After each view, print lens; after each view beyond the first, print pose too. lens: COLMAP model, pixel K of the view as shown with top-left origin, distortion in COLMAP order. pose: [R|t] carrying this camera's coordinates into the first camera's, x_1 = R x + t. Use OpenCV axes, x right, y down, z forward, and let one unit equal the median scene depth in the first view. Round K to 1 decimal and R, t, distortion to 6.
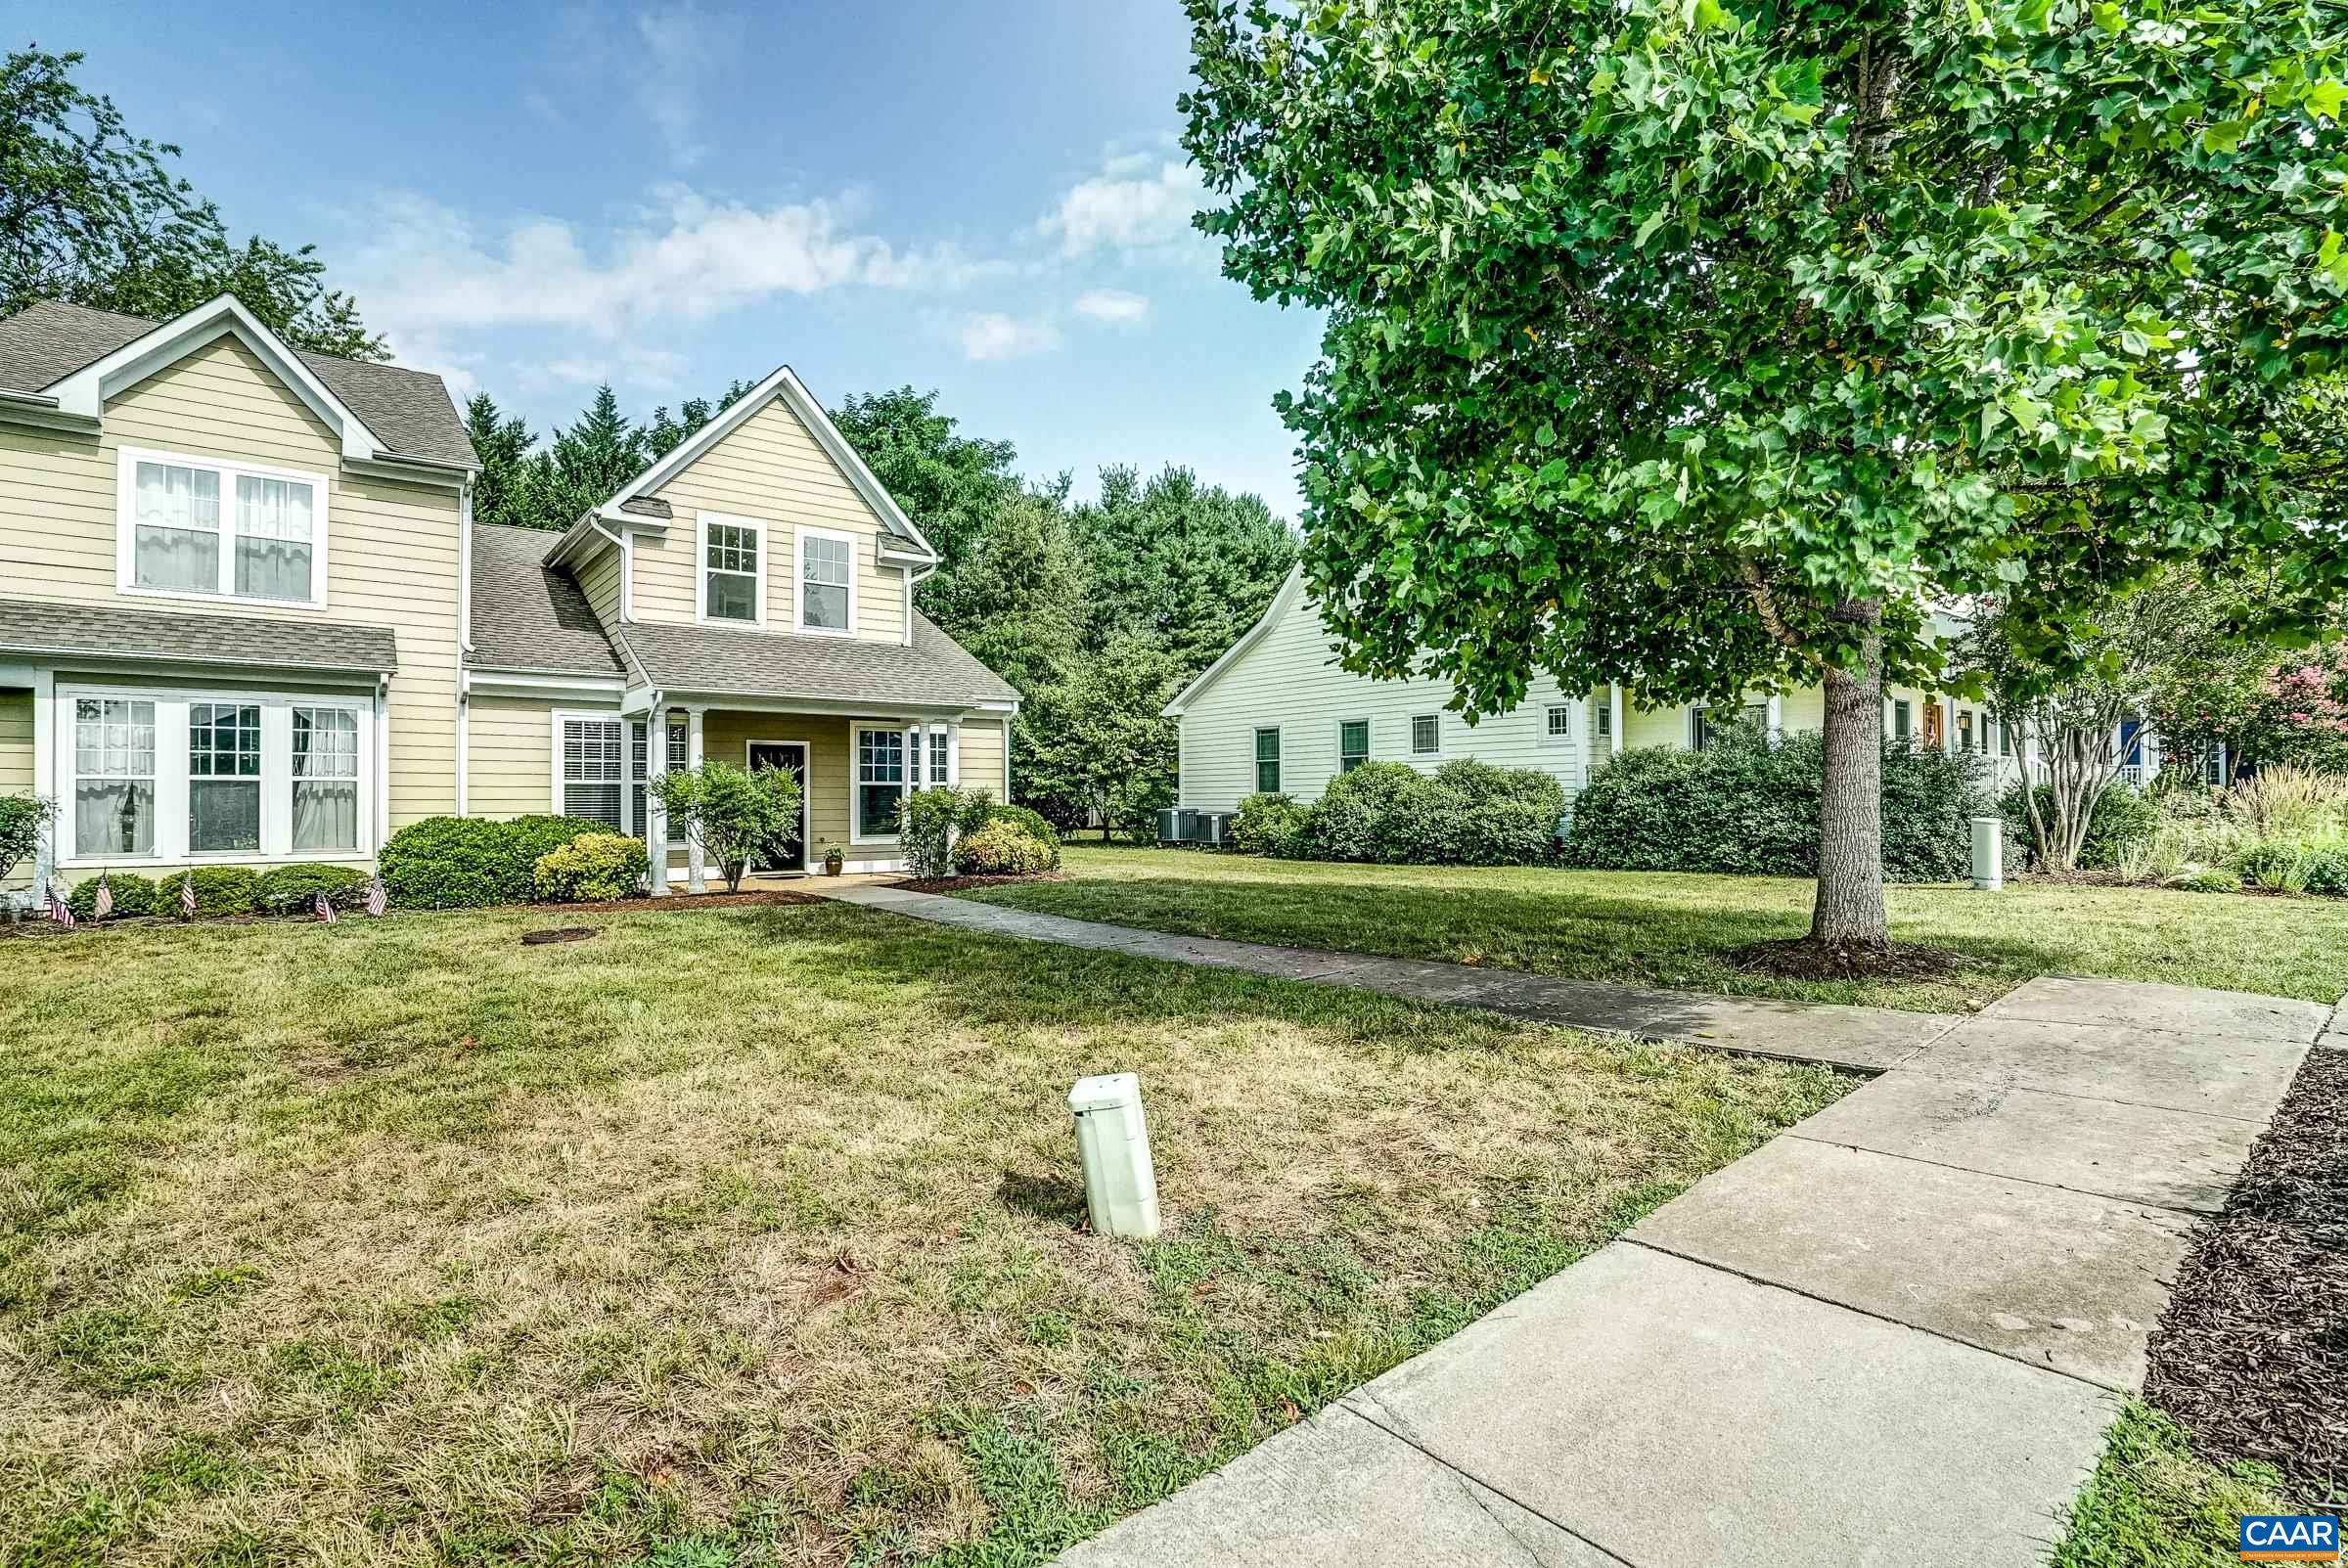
lens RADIAL K [[1098.0, 0, 1117.0], [0, 1098.0, 774.1], [0, 0, 1]] dist [-0.015336, 0.008098]
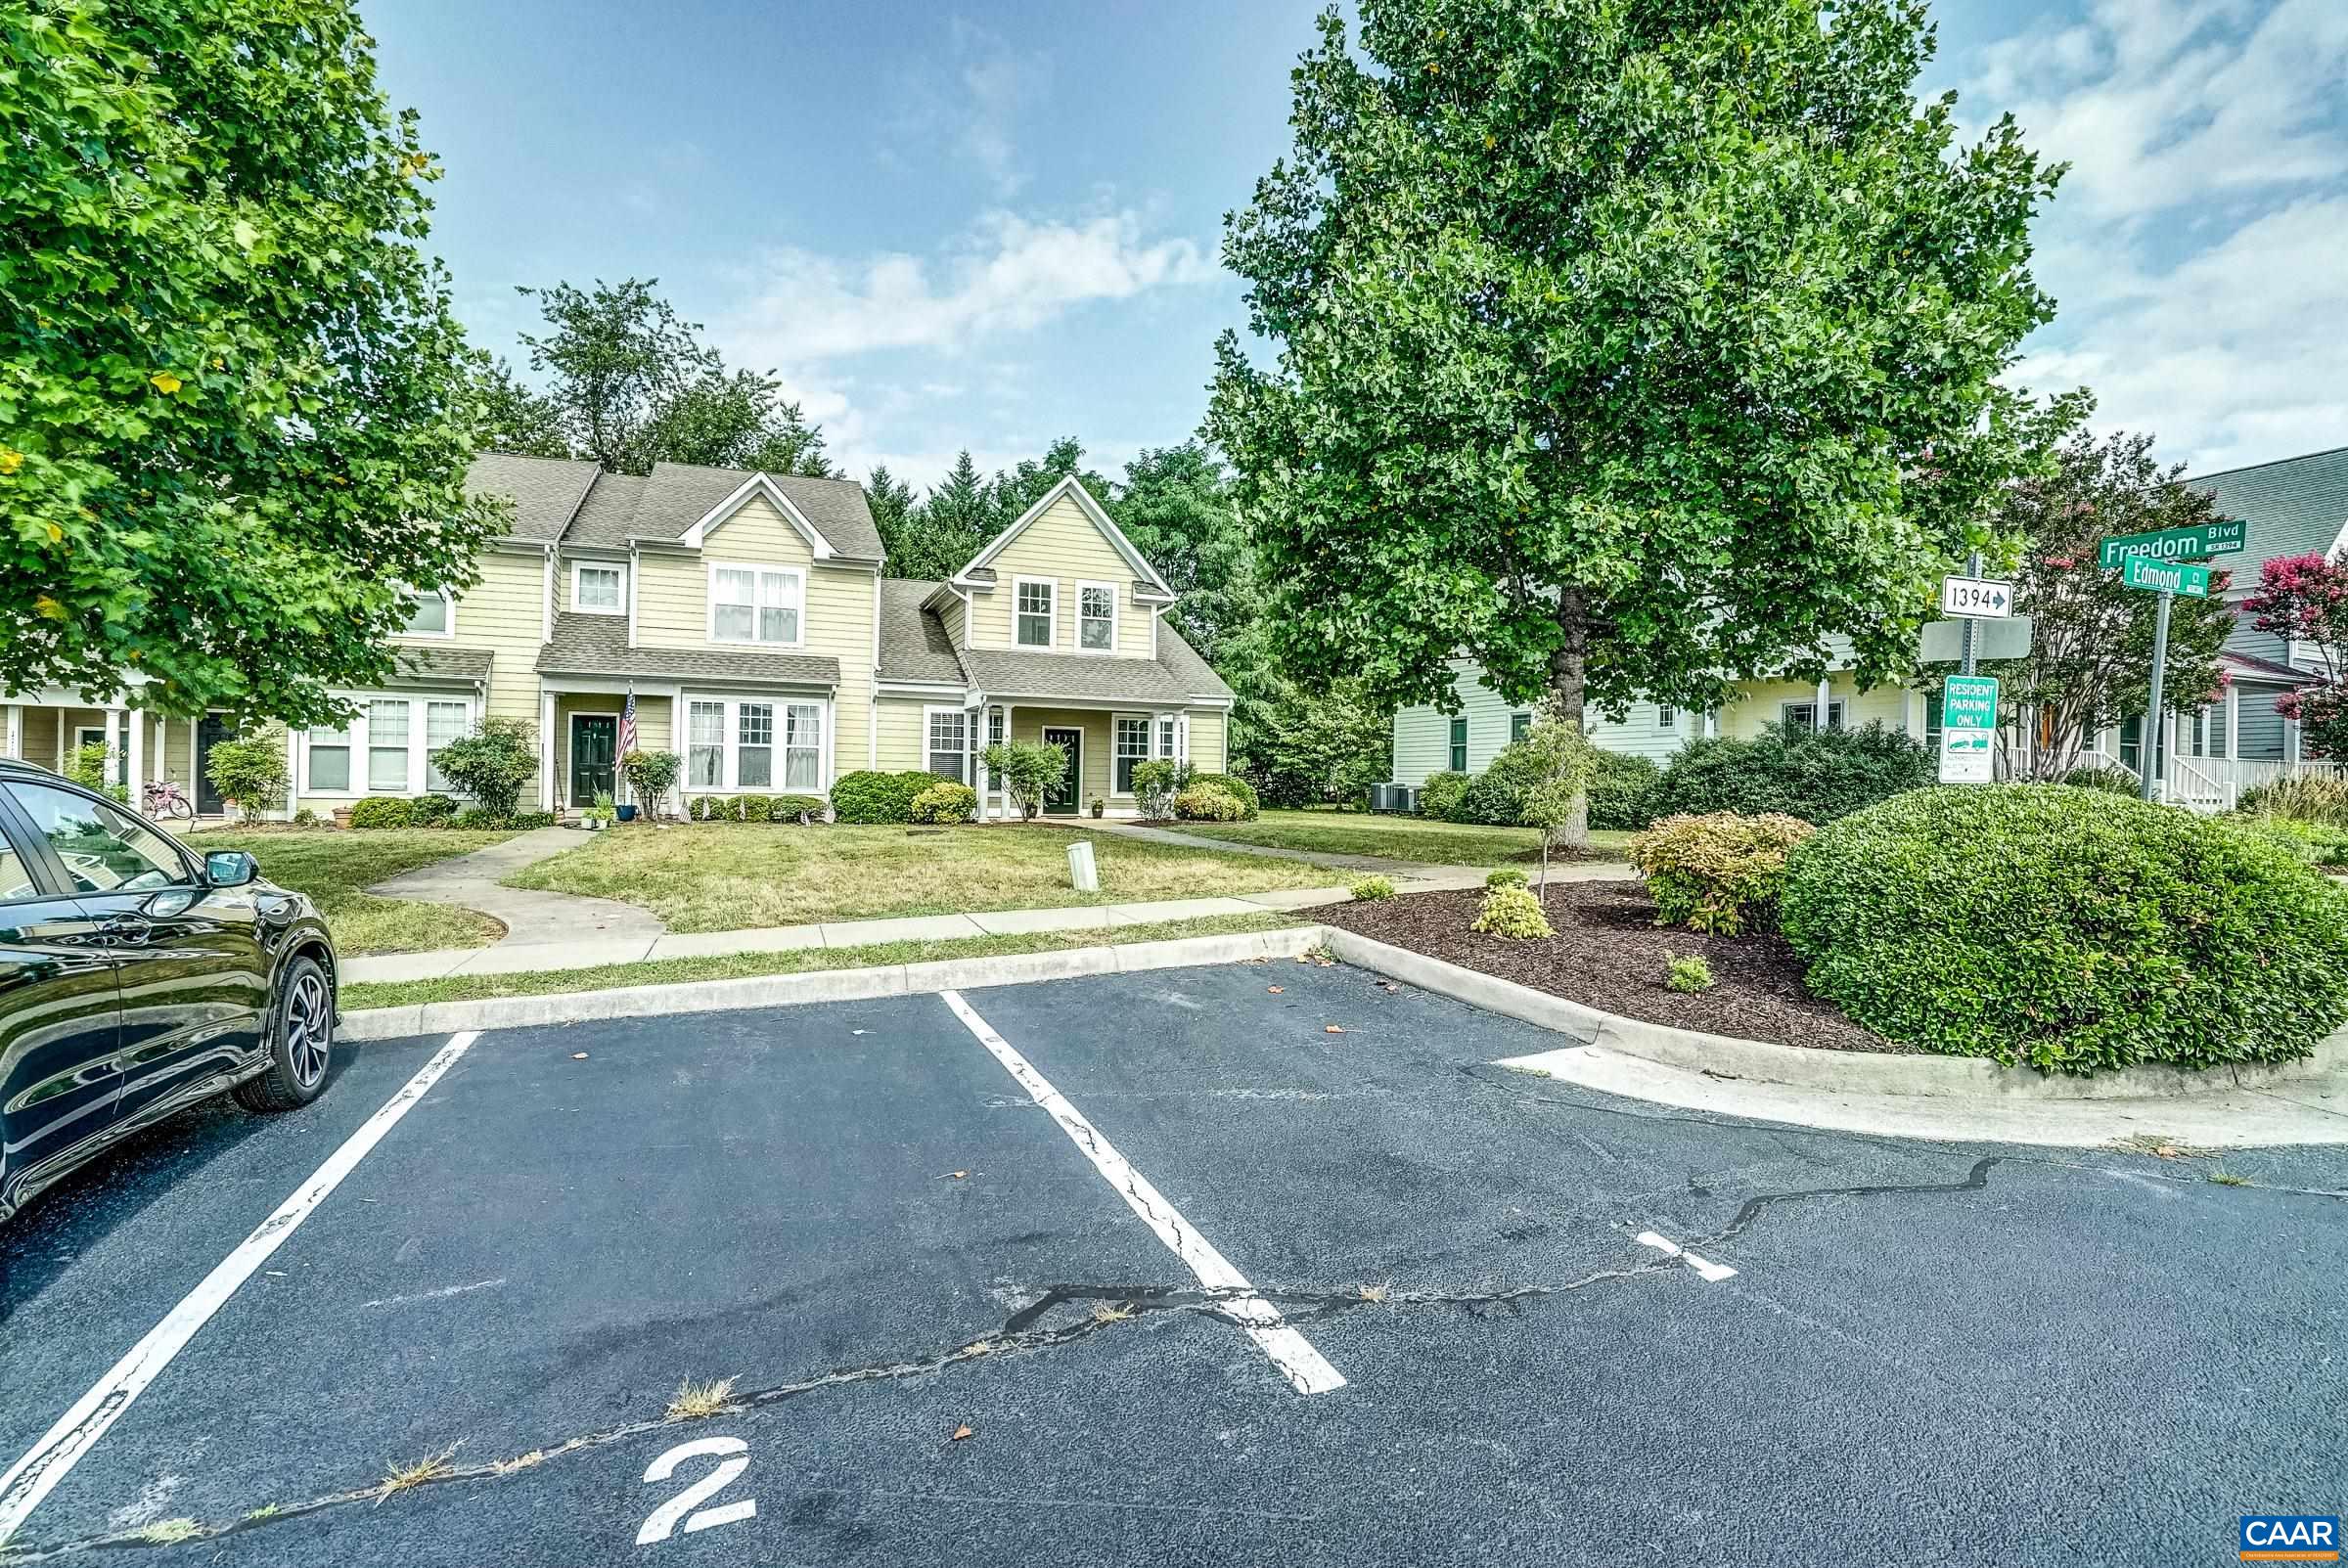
lens RADIAL K [[1098.0, 0, 1139.1], [0, 1098.0, 762.8], [0, 0, 1]] dist [-0.015336, 0.008098]
pose [[0.959506, 0.017897, -0.281119, 0.224335], [-0.016558, 0.999837, 0.007138, 0.007091], [0.281201, -0.002194, 0.959646, -0.424857]]
